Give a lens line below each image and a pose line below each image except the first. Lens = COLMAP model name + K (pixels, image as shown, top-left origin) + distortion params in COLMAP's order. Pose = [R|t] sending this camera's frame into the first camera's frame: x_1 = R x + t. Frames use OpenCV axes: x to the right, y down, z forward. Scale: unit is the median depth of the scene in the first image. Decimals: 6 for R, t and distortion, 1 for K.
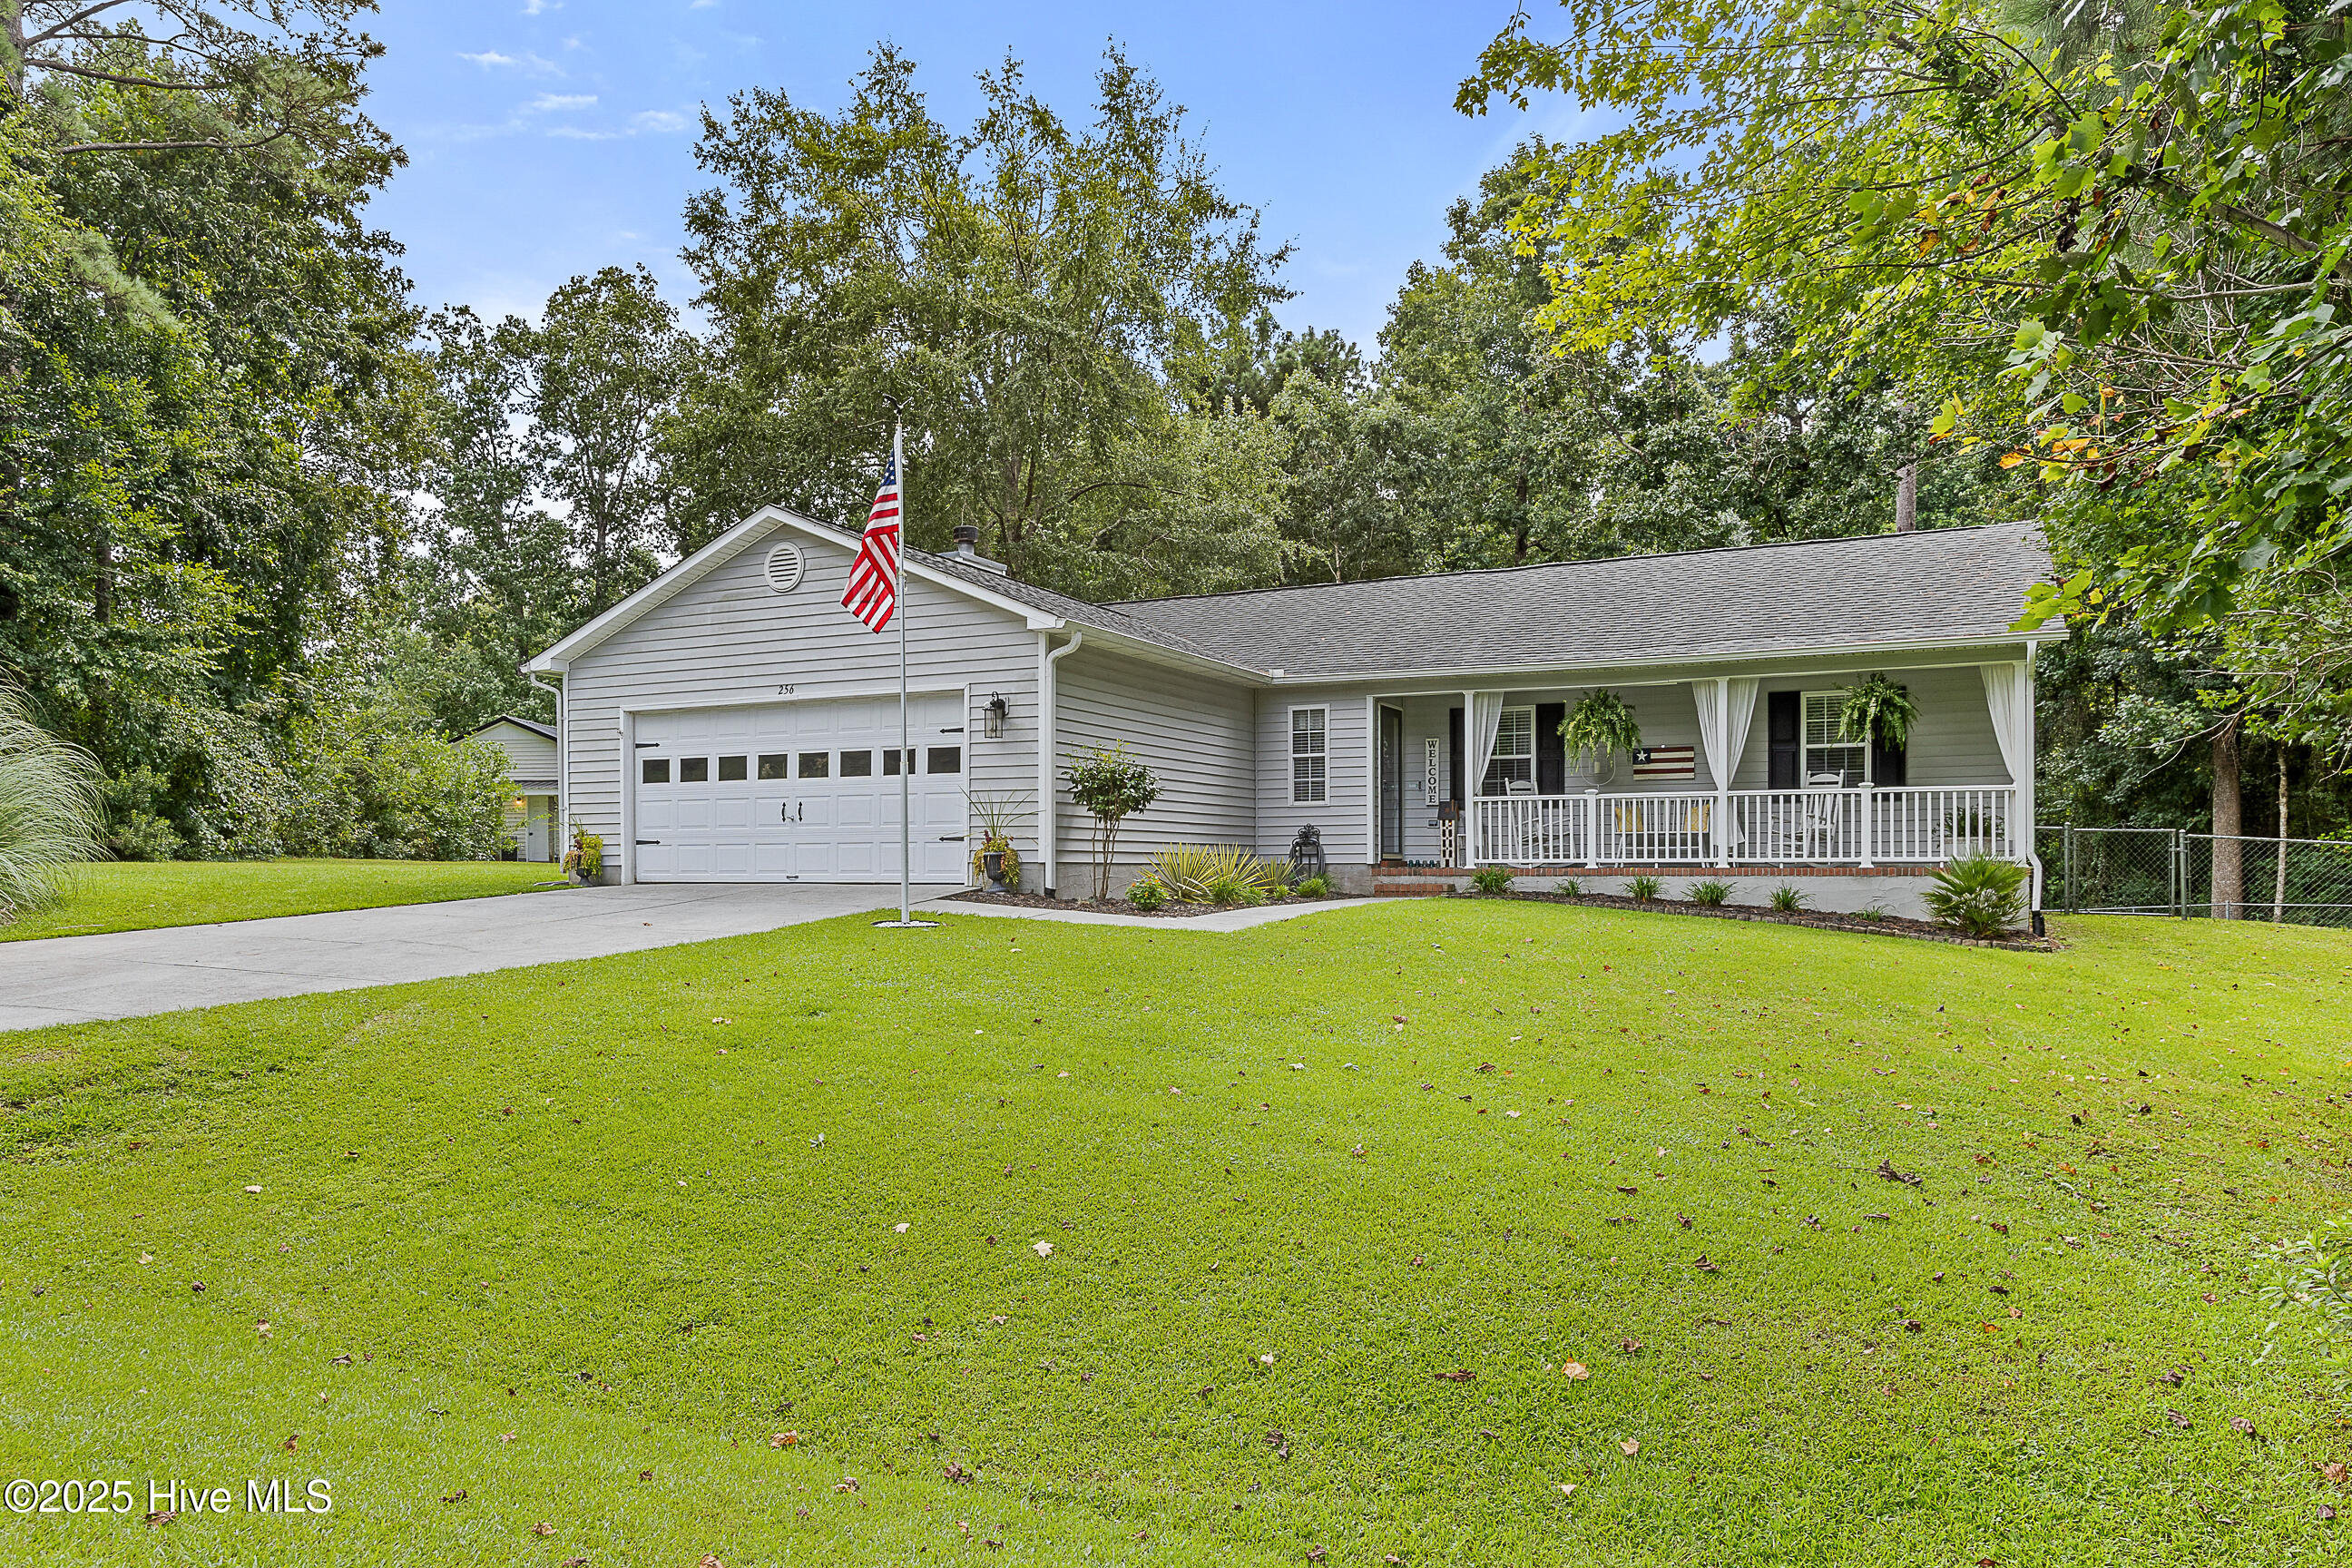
lens RADIAL K [[1468.9, 0, 1174.6], [0, 1468.9, 881.0], [0, 0, 1]] dist [0.002821, 0.000845]
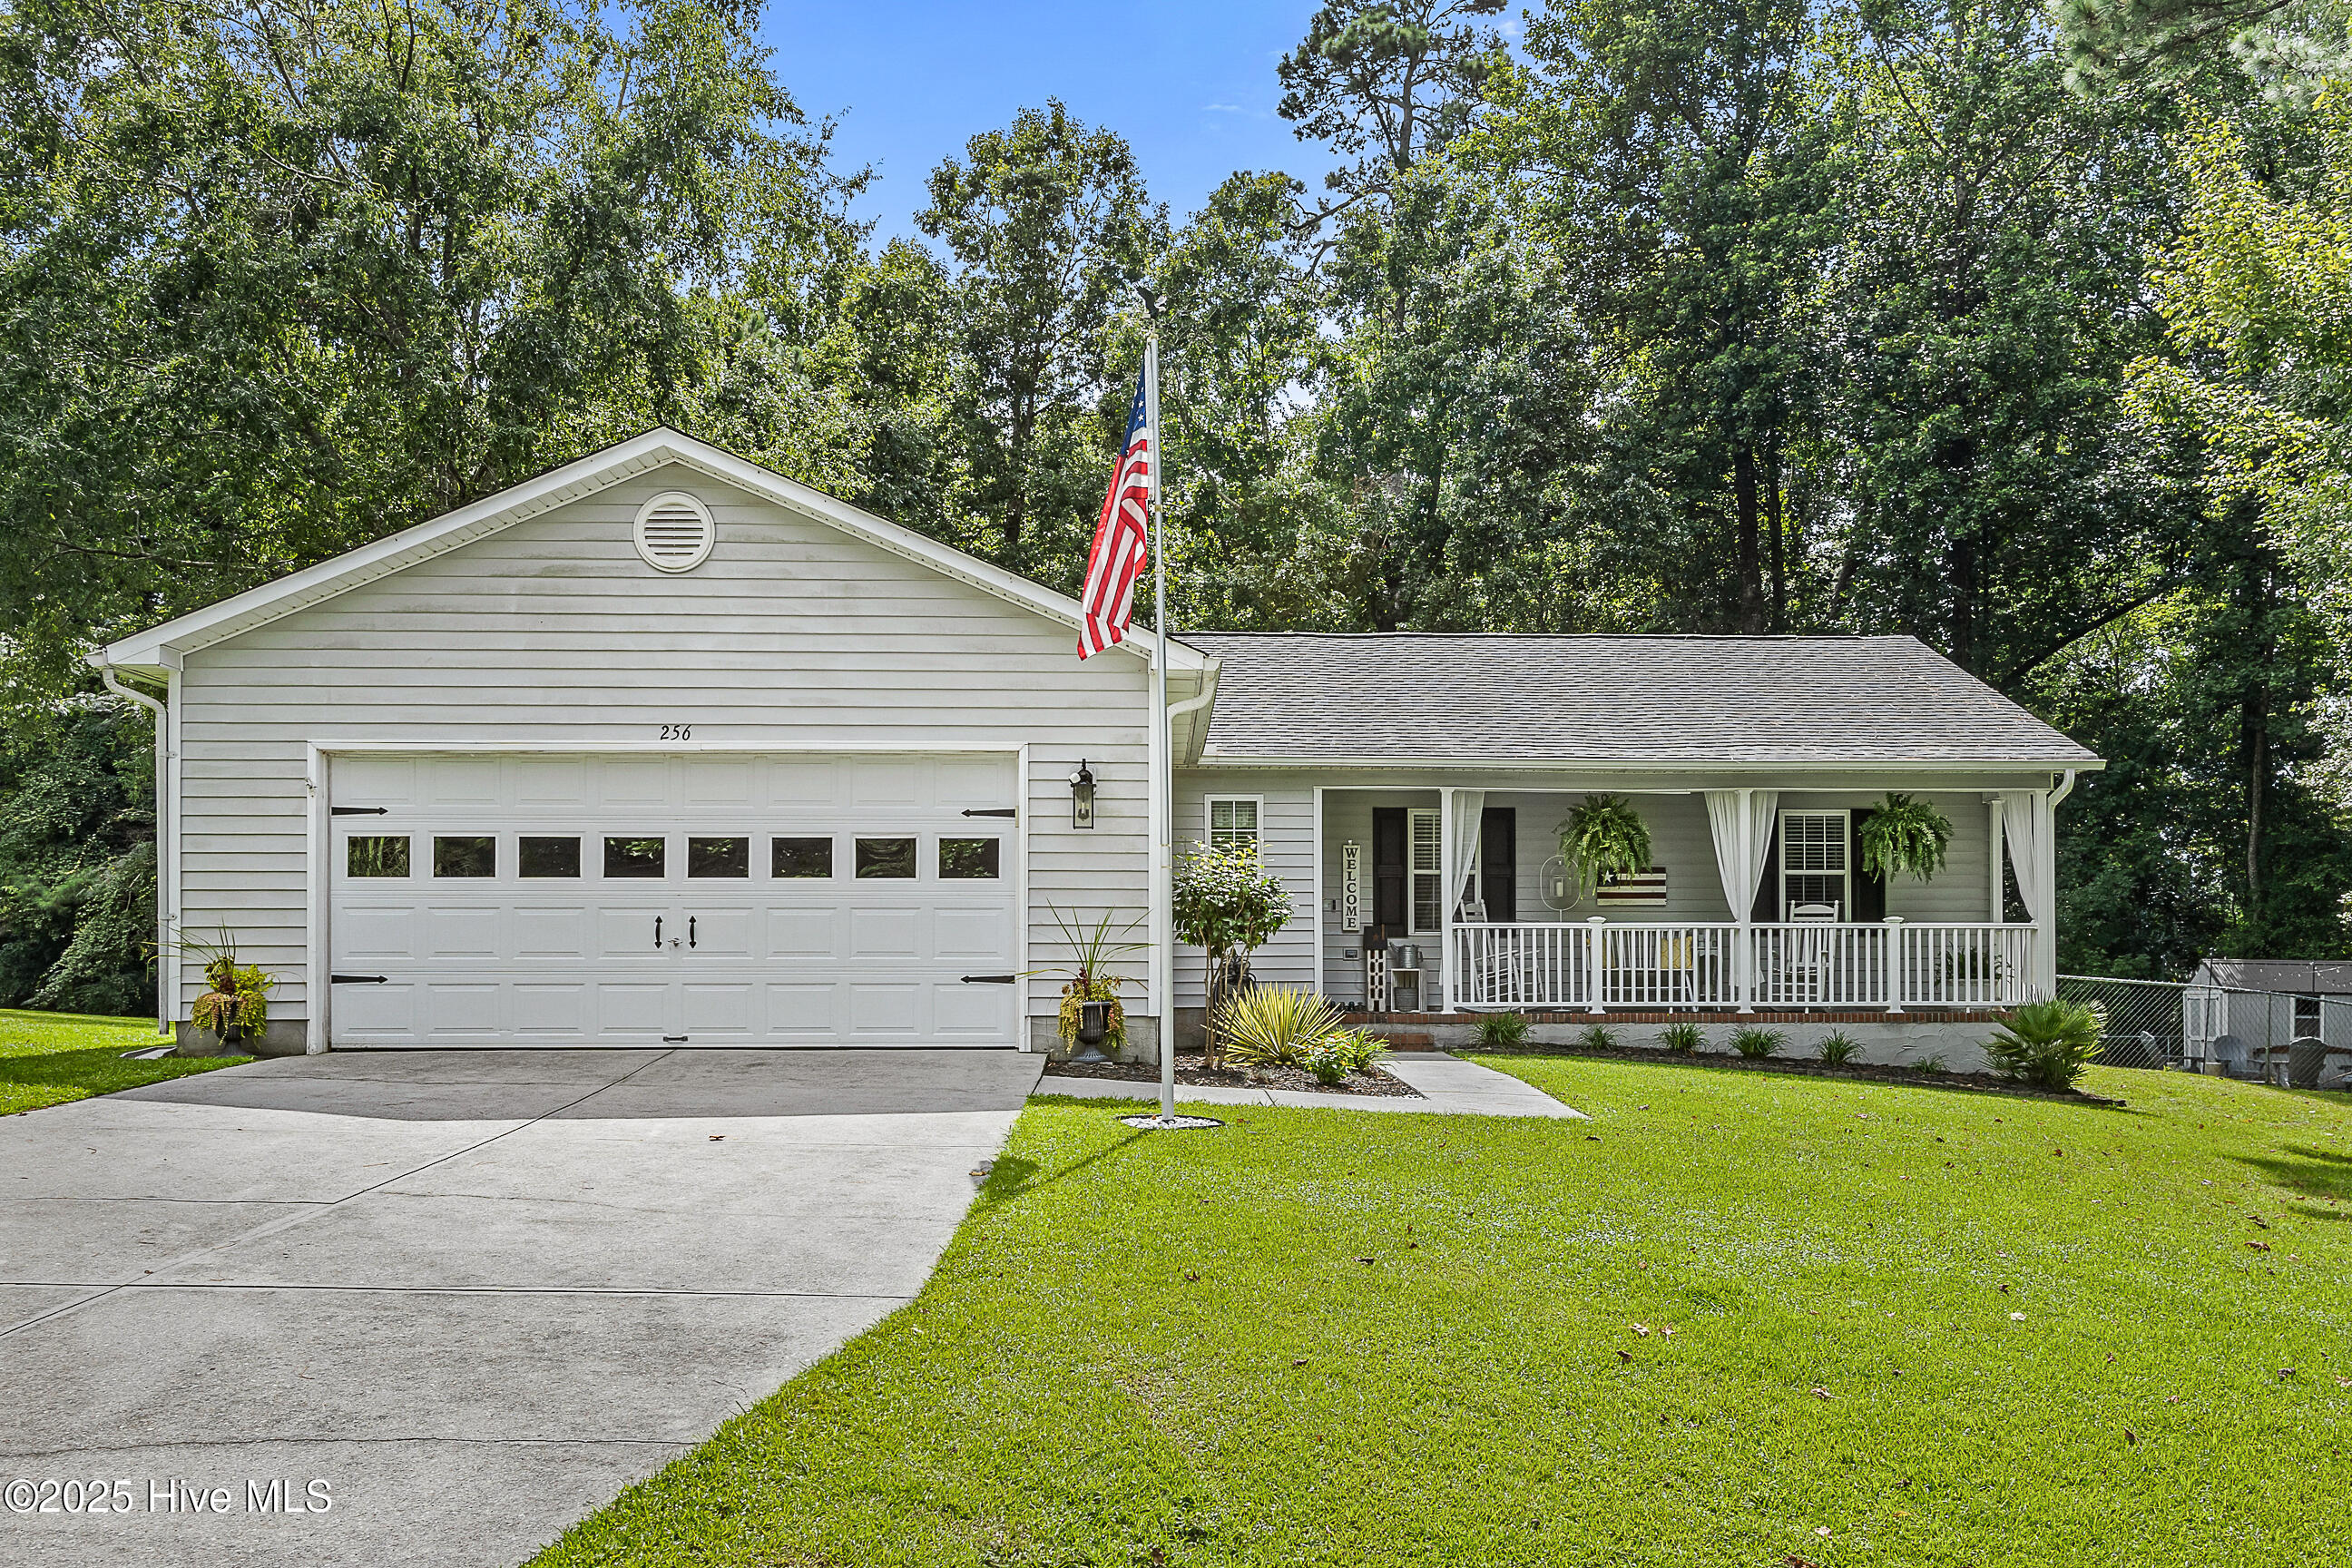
lens RADIAL K [[1805.1, 0, 1300.1], [0, 1805.1, 978.7], [0, 0, 1]] dist [-0.004457, 0.000117]
pose [[0.889084, 0.003925, 0.457728, -0.353657], [0.003716, 0.999868, -0.015791, -0.014236], [-0.457729, 0.015740, 0.888952, 0.203598]]
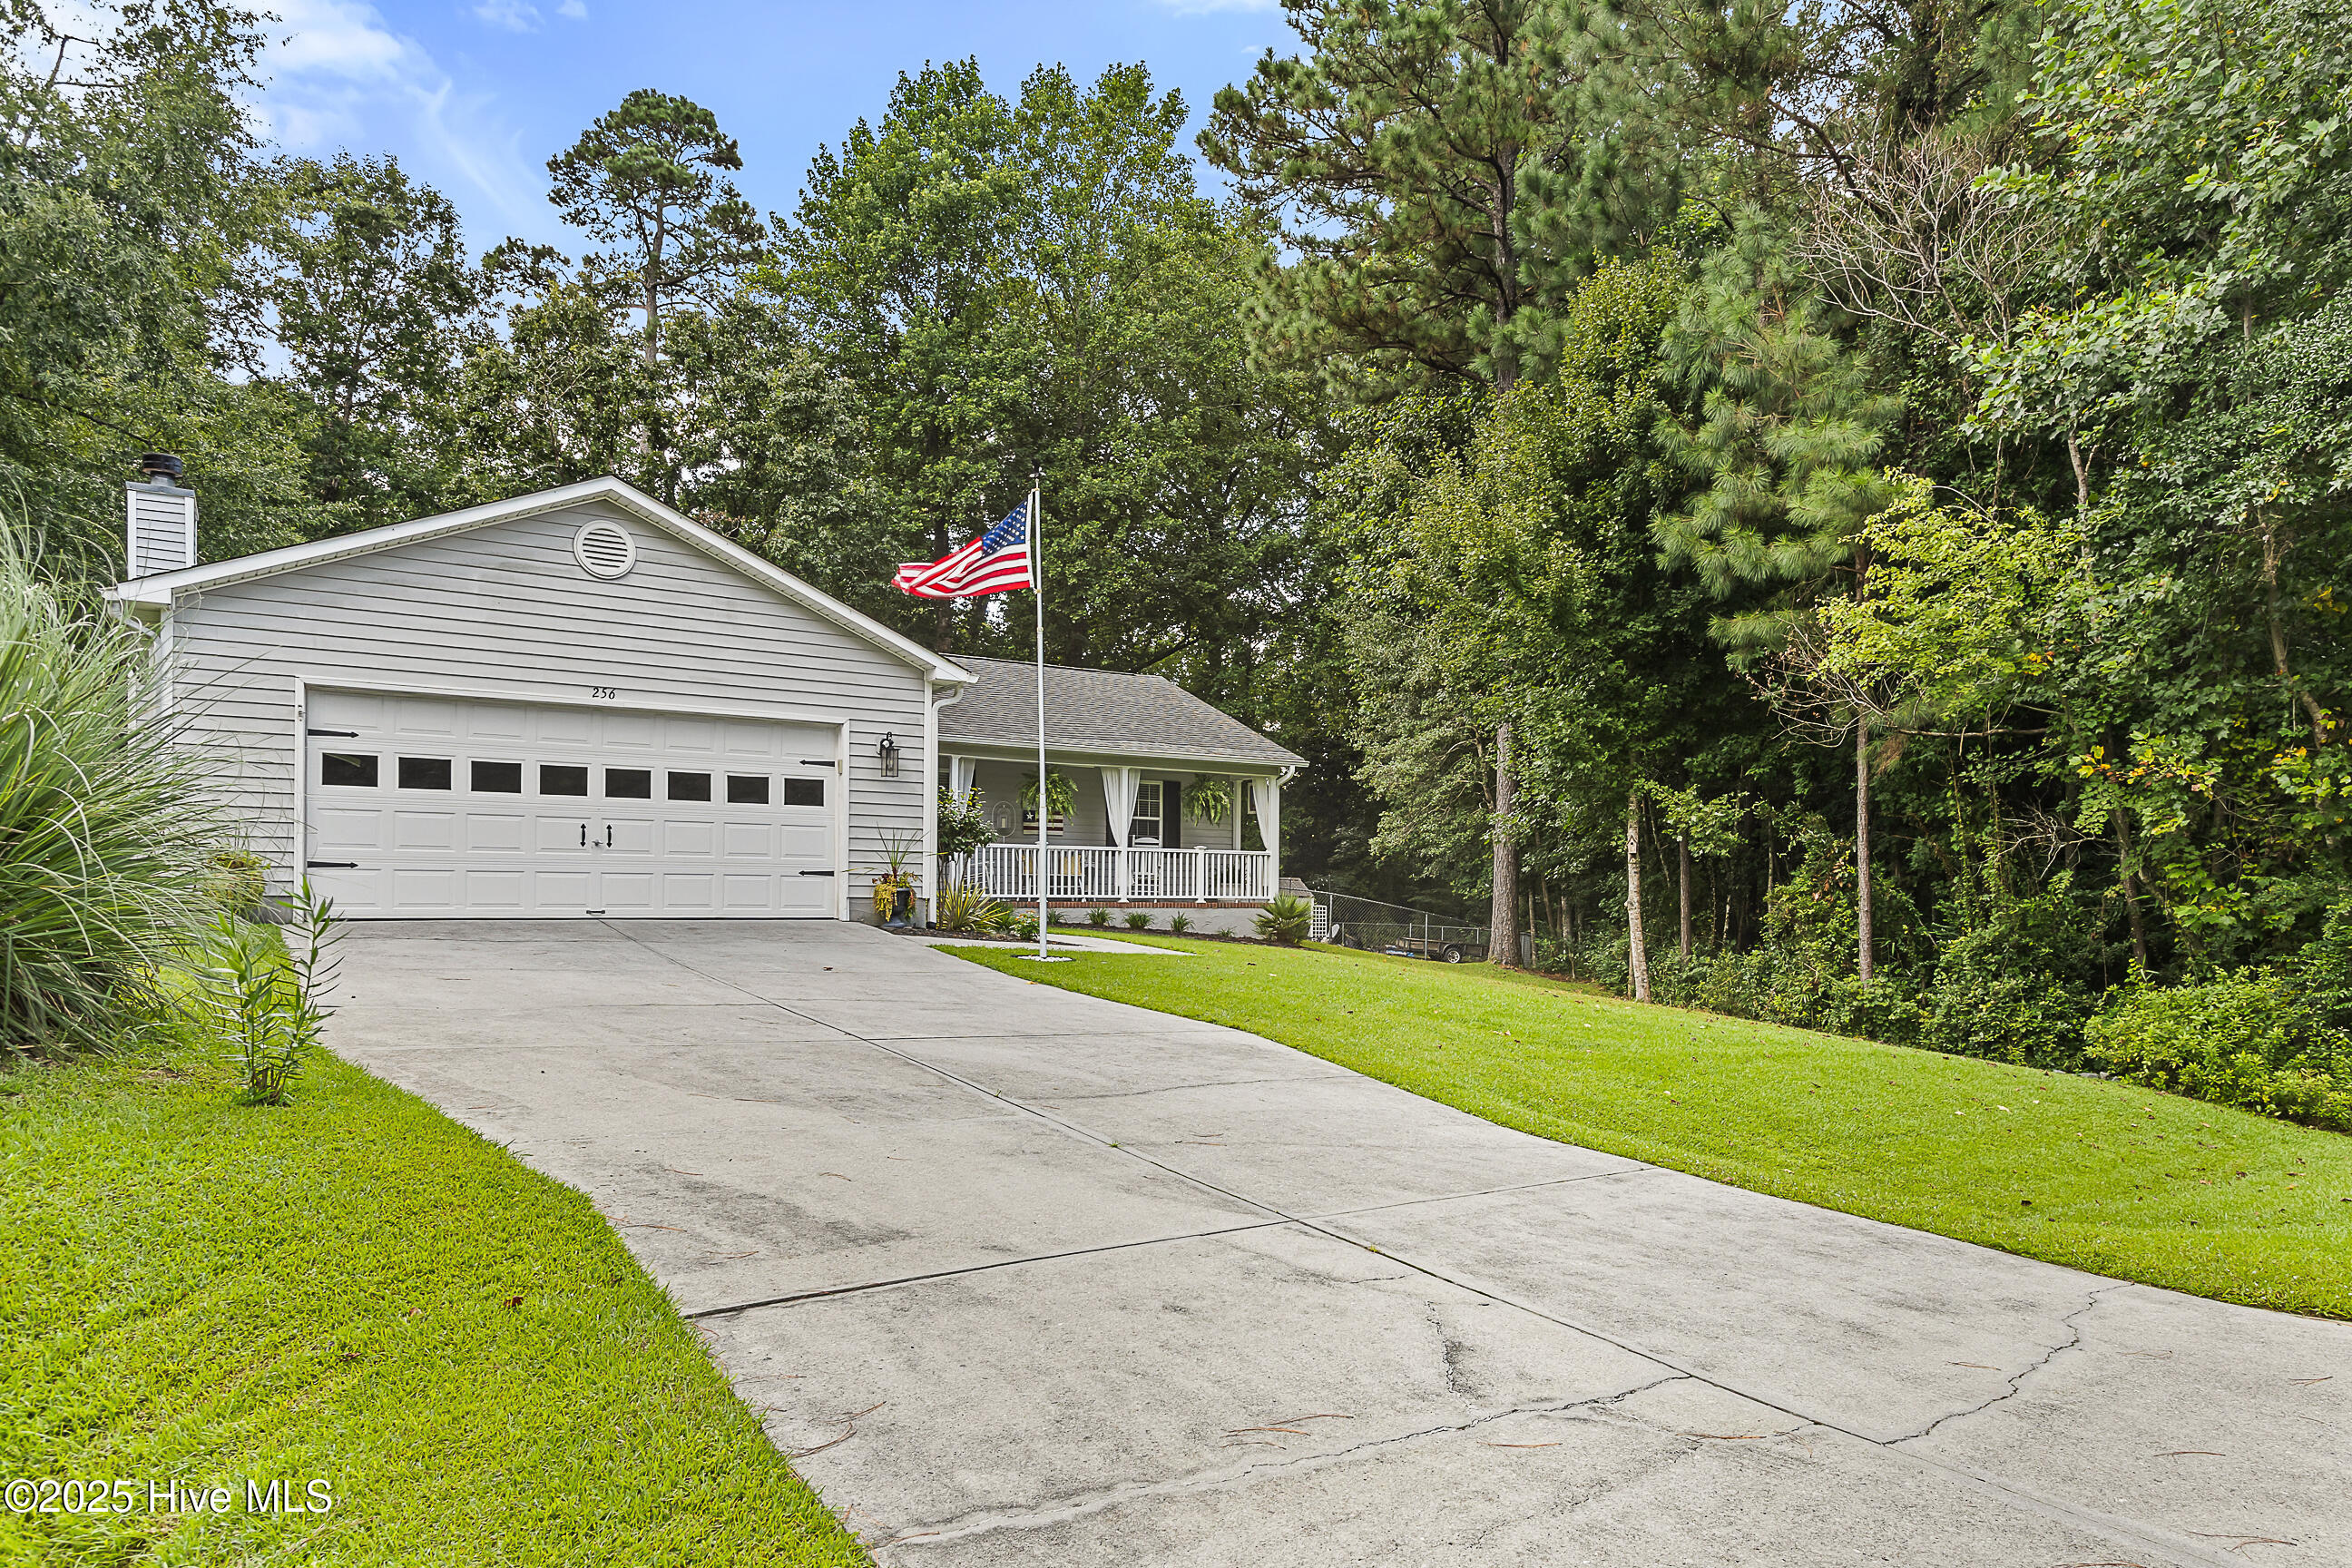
lens RADIAL K [[1287.4, 0, 1180.9], [0, 1287.4, 896.9], [0, 0, 1]] dist [-0.000460, 0.000991]
pose [[0.556977, 0.005601, 0.830509, -0.656786], [-0.001184, 0.999982, -0.005950, -0.007123], [-0.830527, 0.002331, 0.556973, 0.286287]]
